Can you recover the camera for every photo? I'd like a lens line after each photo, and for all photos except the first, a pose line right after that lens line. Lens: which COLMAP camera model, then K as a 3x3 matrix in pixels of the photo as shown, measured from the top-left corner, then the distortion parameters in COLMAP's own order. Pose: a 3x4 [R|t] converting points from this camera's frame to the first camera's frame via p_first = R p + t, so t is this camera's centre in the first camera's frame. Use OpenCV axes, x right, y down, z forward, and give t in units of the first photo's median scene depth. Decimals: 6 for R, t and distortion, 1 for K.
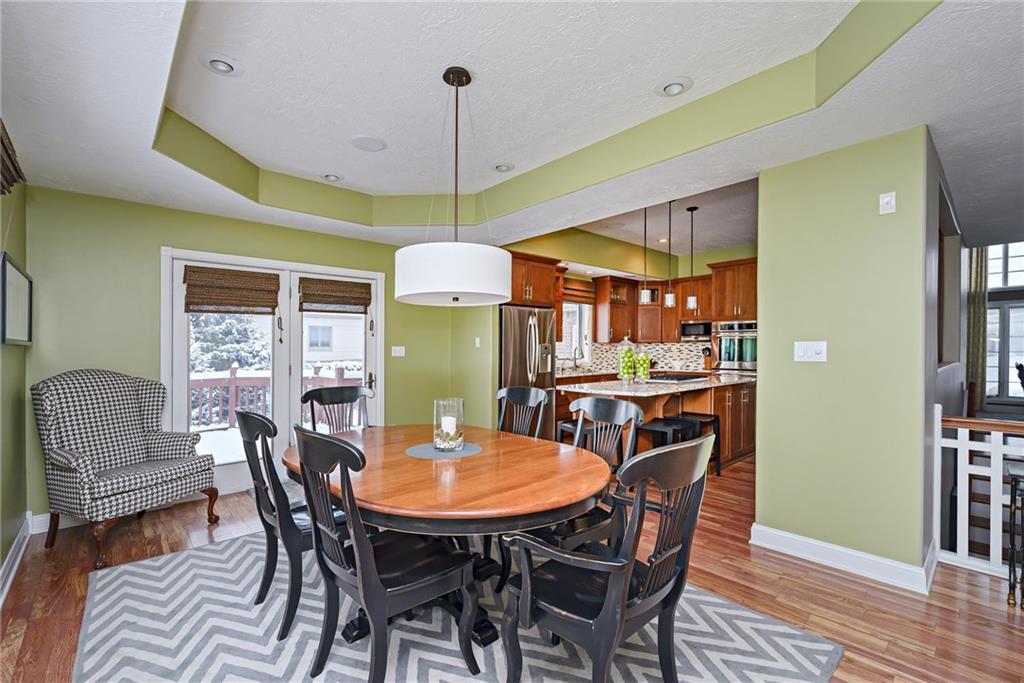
lens RADIAL K [[442.5, 0, 516.1], [0, 442.5, 361.7], [0, 0, 1]] dist [0.000258, 0.000166]
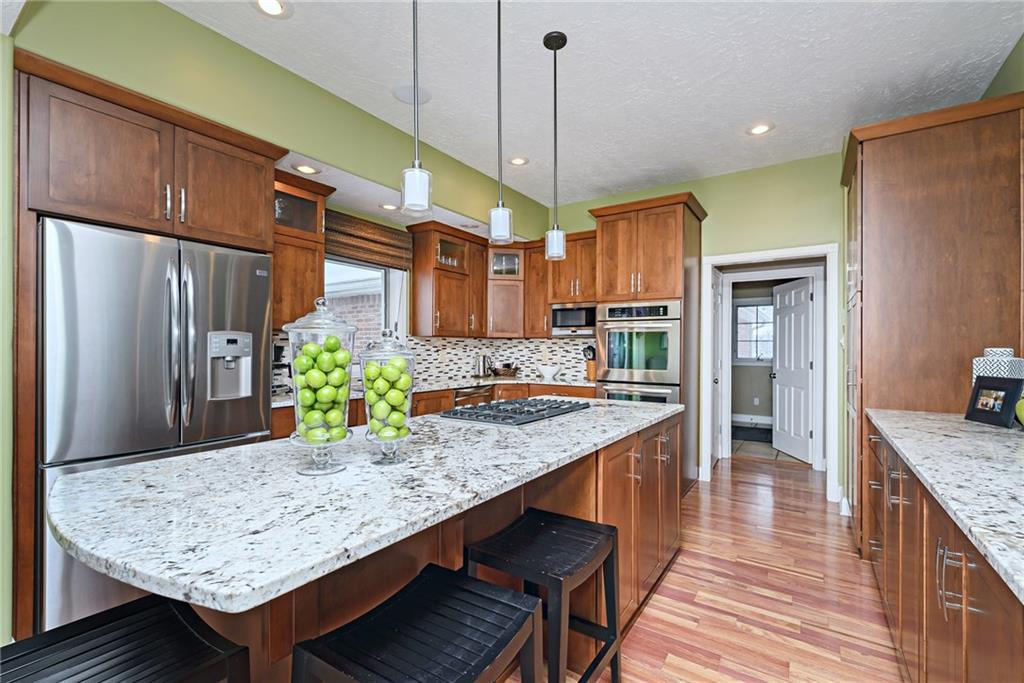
lens RADIAL K [[442.5, 0, 518.5], [0, 442.5, 346.8], [0, 0, 1]] dist [0.000258, 0.000166]
pose [[0.971894, 0.011013, 0.235162, 0.179791], [-0.003157, 0.999425, -0.033761, -0.009382], [-0.235399, 0.032069, 0.971370, 0.401462]]
